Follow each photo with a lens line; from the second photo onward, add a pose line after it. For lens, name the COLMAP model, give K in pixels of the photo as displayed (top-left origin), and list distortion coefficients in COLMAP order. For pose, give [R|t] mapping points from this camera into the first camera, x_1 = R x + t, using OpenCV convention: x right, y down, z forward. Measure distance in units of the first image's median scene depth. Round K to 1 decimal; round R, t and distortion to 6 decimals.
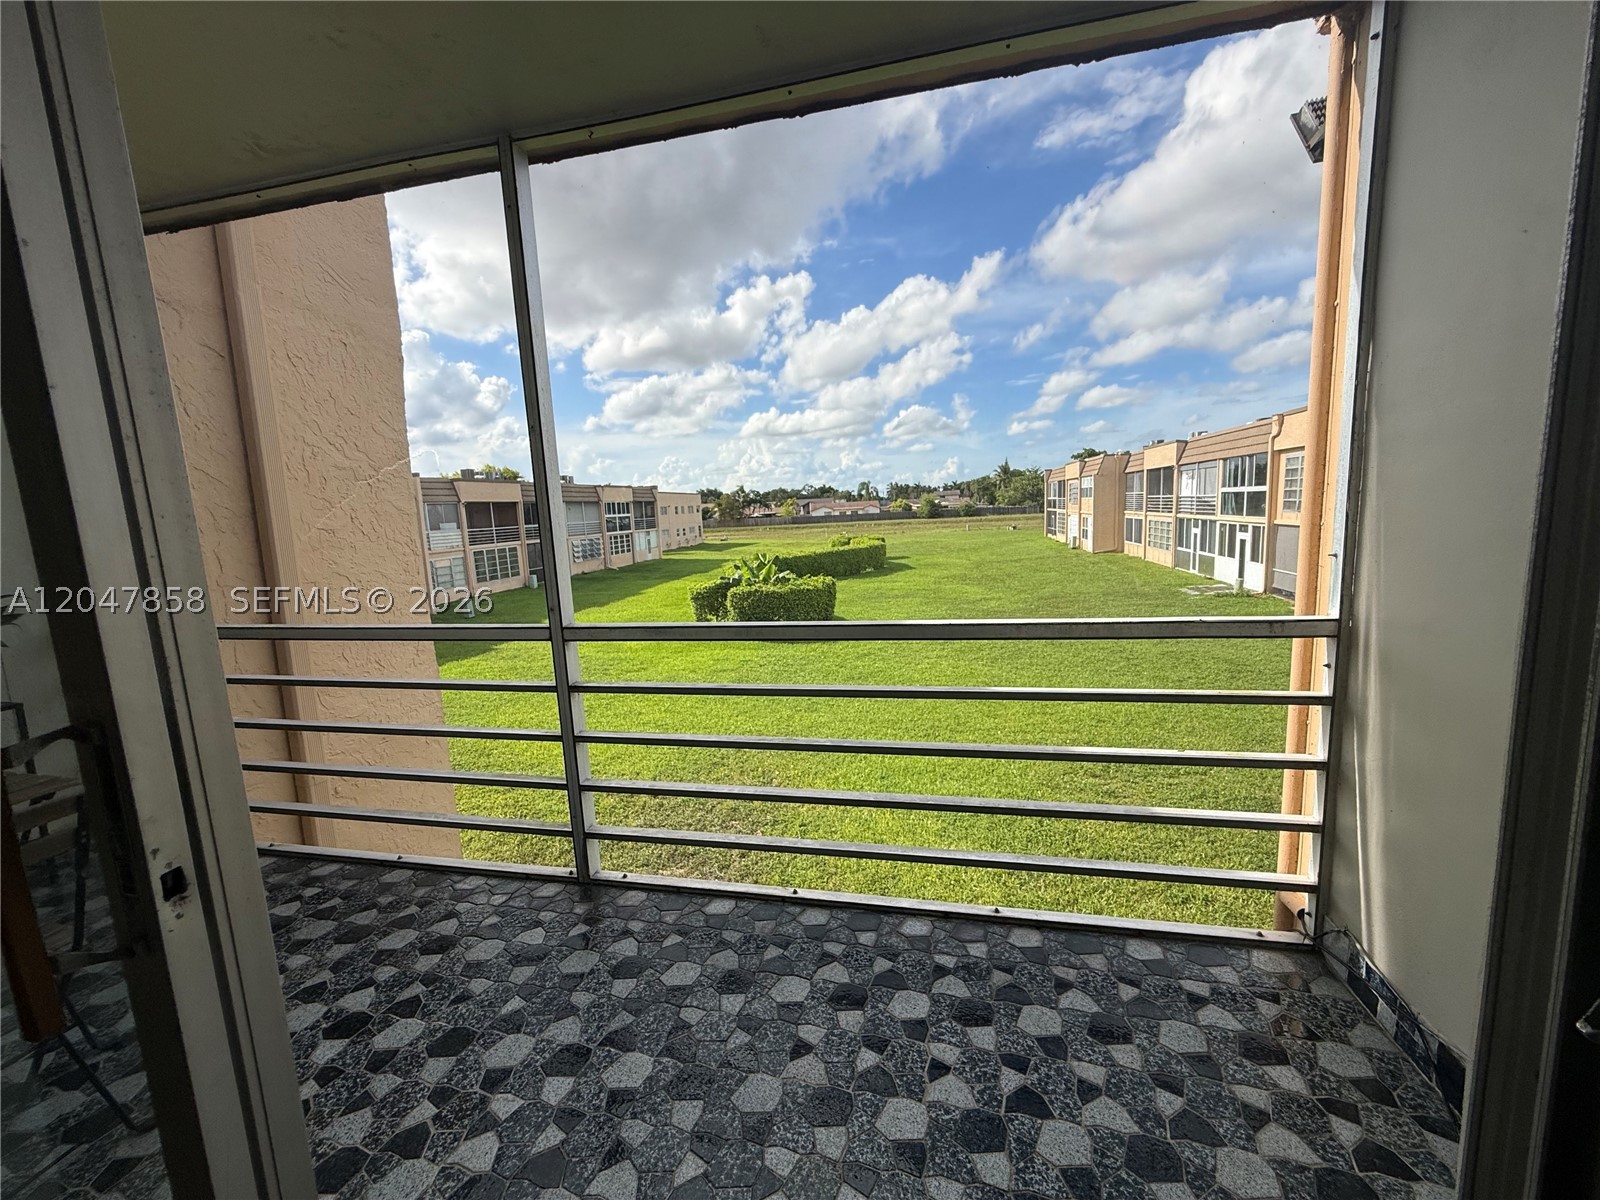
lens RADIAL K [[637.4, 0, 796.0], [0, 637.4, 600.1], [0, 0, 1]] dist [-0.000060, -0.000115]
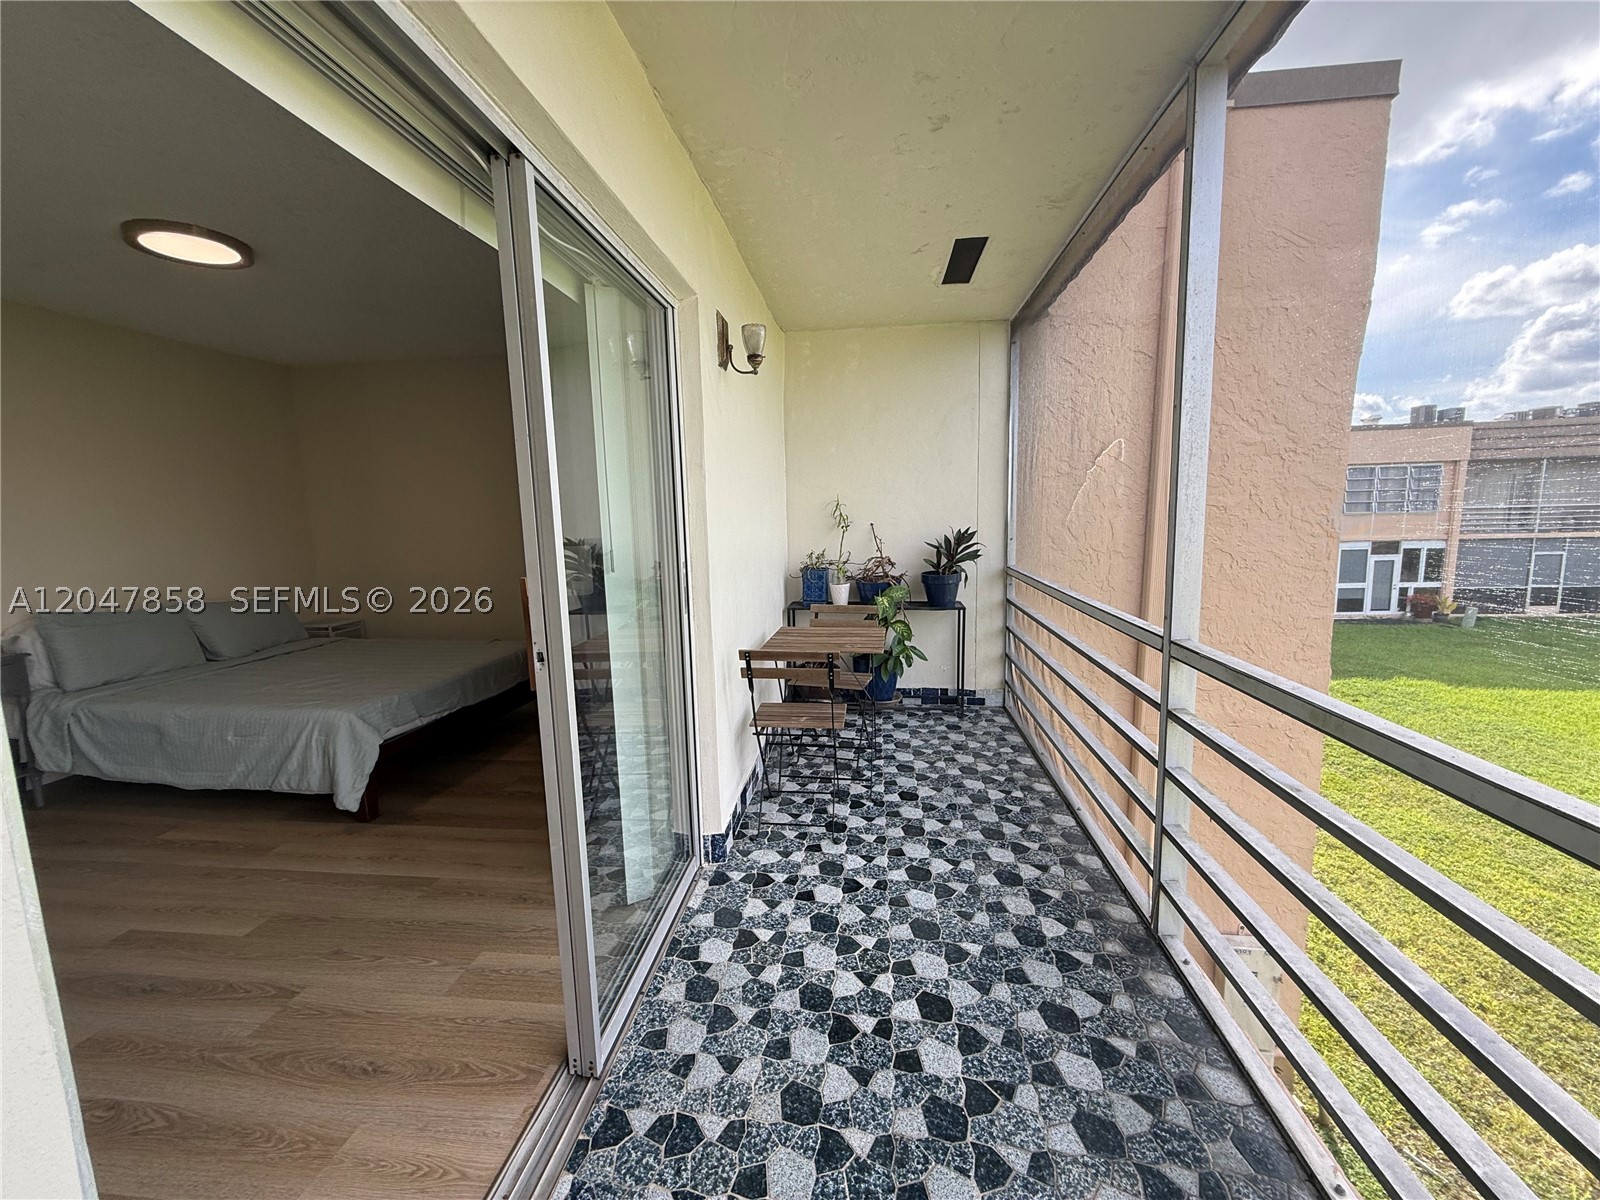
lens RADIAL K [[637.4, 0, 796.0], [0, 637.4, 600.1], [0, 0, 1]] dist [-0.000060, -0.000115]
pose [[0.089684, 0.177040, -0.980109, 0.550946], [-0.119234, 0.978906, 0.165913, -0.120692], [0.988807, 0.101982, 0.108901, 0.537041]]
